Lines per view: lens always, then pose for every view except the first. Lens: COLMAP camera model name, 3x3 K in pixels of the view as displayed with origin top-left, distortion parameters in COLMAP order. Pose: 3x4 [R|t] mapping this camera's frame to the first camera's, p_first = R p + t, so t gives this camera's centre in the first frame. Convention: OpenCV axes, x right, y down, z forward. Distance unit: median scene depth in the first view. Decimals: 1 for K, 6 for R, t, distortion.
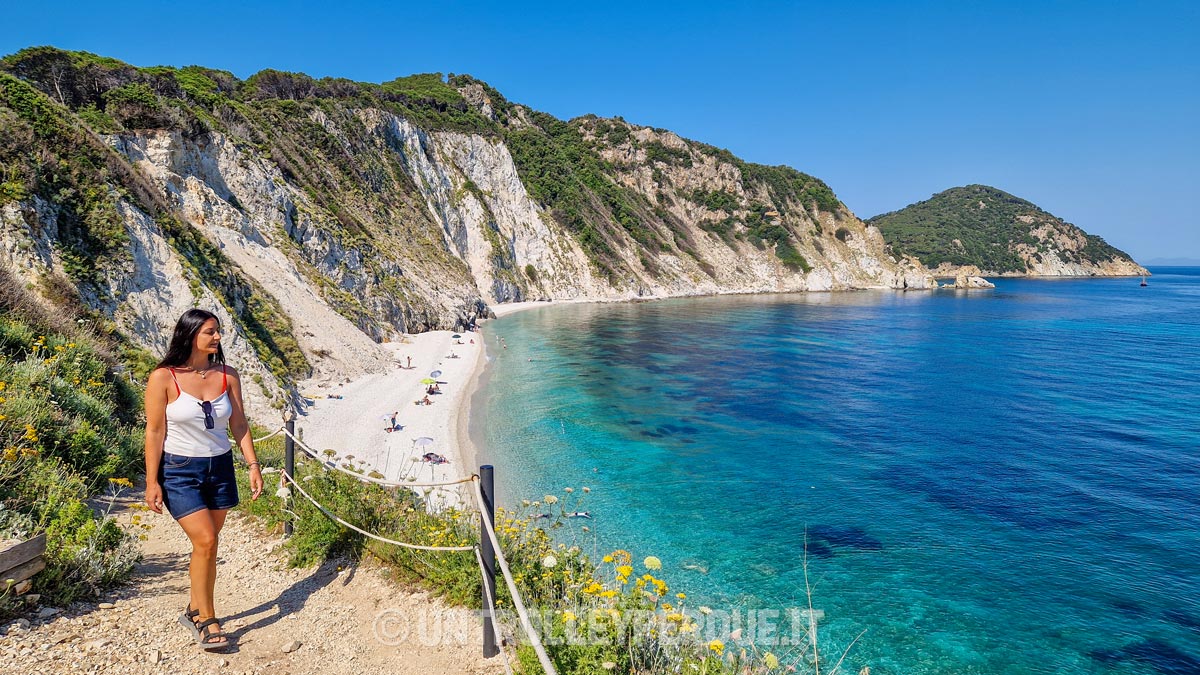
lens RADIAL K [[825.1, 0, 600.0], [0, 825.1, 337.5], [0, 0, 1]] dist [0.064598, -0.002526]
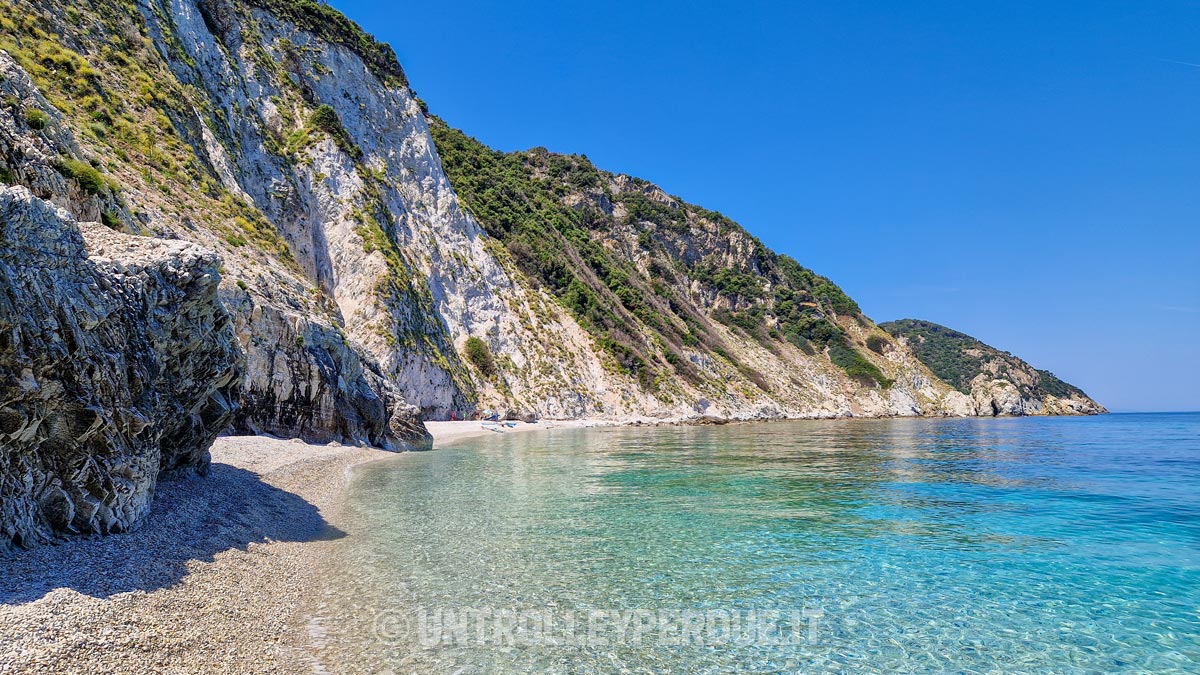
lens RADIAL K [[829.3, 0, 600.0], [0, 829.3, 337.5], [0, 0, 1]] dist [0.086067, -0.050699]
pose [[0.989930, -0.008121, 0.141325, -0.086886], [0.034460, 0.982145, -0.184944, -0.008331], [-0.137299, 0.187952, 0.972534, 0.612076]]
